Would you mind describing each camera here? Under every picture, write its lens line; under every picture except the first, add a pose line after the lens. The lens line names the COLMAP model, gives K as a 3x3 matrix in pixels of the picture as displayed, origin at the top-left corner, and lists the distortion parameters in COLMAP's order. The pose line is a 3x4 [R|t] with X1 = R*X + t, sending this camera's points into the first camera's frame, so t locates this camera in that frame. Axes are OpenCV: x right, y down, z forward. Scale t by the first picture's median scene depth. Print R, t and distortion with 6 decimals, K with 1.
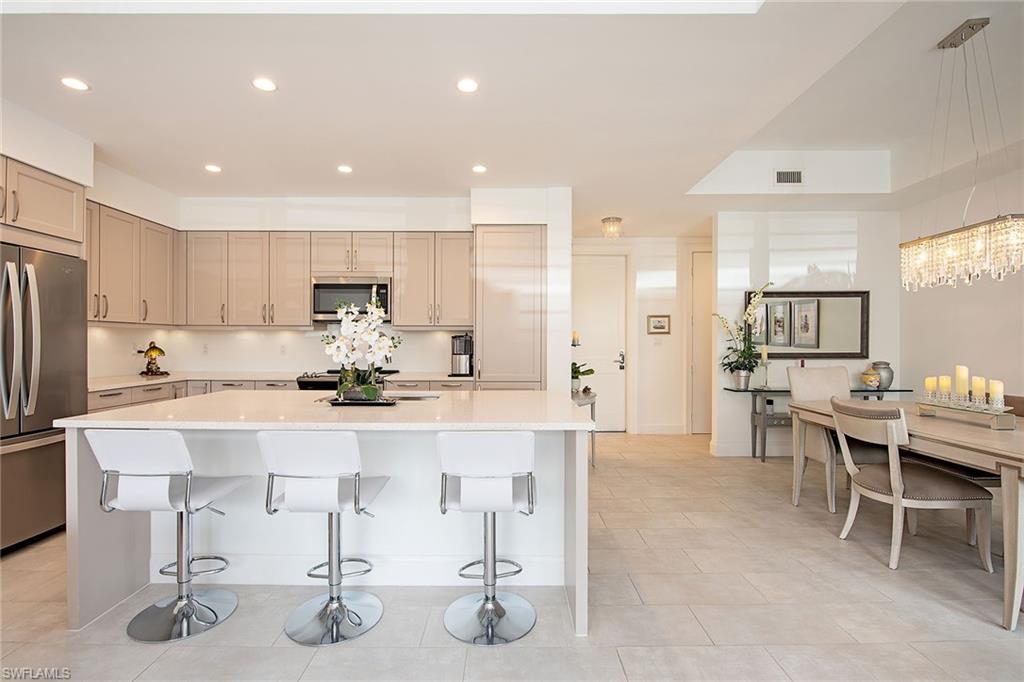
lens RADIAL K [[469.8, 0, 510.3], [0, 469.8, 343.4], [0, 0, 1]] dist [-0.012388, -0.001576]
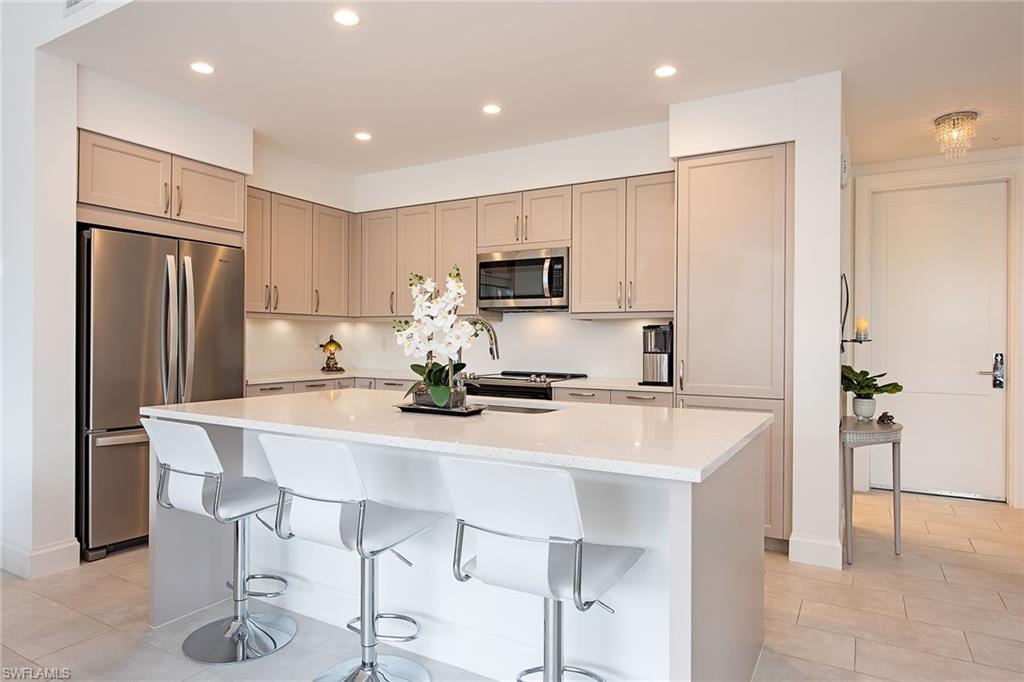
lens RADIAL K [[616.2, 0, 509.6], [0, 616.2, 338.5], [0, 0, 1]] dist [-0.006157, 0.005458]
pose [[0.858914, 0.000843, -0.512119, 0.177603], [-0.006240, 0.999942, -0.008819, 0.012330], [0.512082, 0.010770, 0.858869, 0.133743]]
